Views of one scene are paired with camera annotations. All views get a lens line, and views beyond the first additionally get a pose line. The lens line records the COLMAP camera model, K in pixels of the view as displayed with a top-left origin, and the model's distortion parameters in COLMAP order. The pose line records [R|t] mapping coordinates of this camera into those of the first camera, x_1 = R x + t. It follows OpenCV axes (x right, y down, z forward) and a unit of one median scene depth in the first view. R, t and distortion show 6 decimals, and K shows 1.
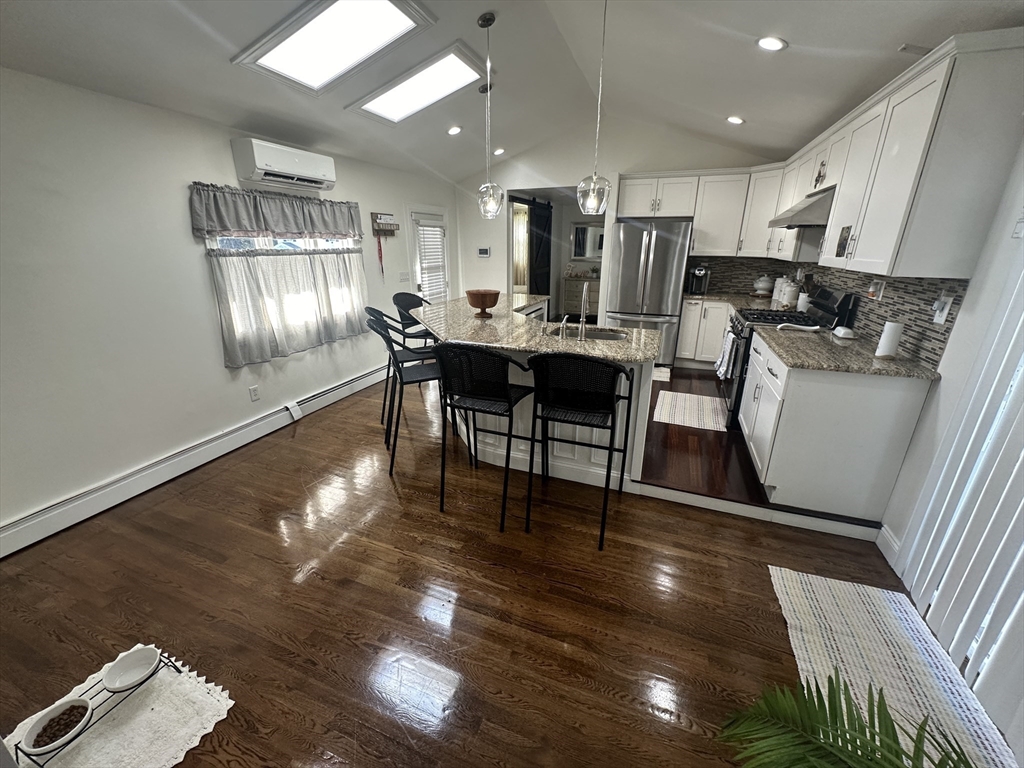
lens RADIAL K [[404.9, 0, 512.0], [0, 404.9, 384.0], [0, 0, 1]] dist [-0.002012, -0.000343]
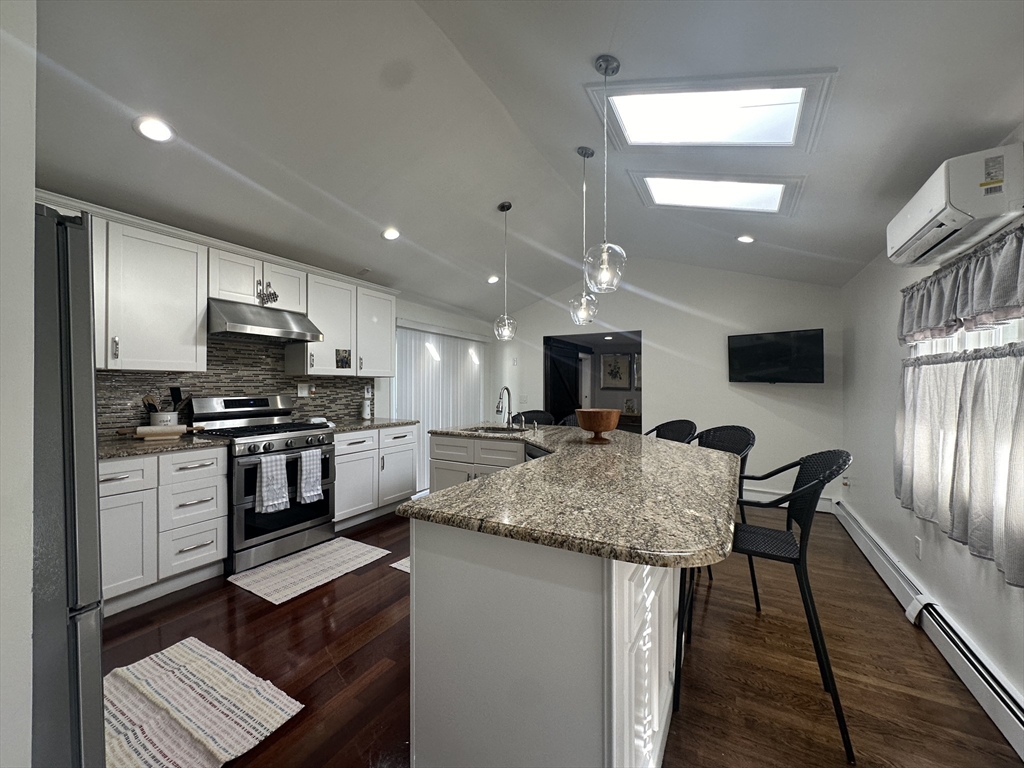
lens RADIAL K [[404.9, 0, 512.0], [0, 404.9, 384.0], [0, 0, 1]] dist [-0.002012, -0.000343]
pose [[-0.989650, -0.014391, 0.142782, -0.027506], [0.032710, 0.946147, 0.322080, -0.905729], [-0.139727, 0.323417, -0.935883, 2.933853]]
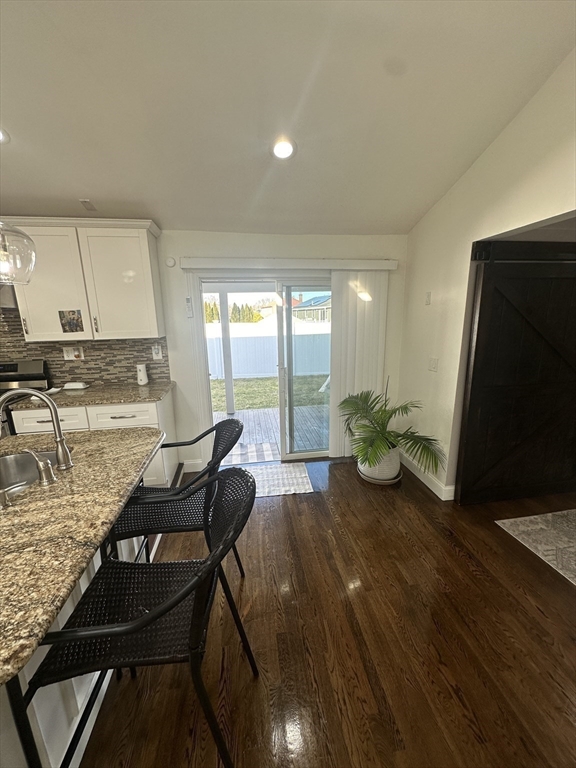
lens RADIAL K [[303.6, 0, 288.0], [0, 303.6, 384.0], [0, 0, 1]] dist [-0.002012, -0.000343]
pose [[-0.494509, -0.182211, 0.849859, -0.542140], [0.298797, 0.882549, 0.363081, -0.394688], [-0.816199, 0.433483, -0.381984, 1.105700]]
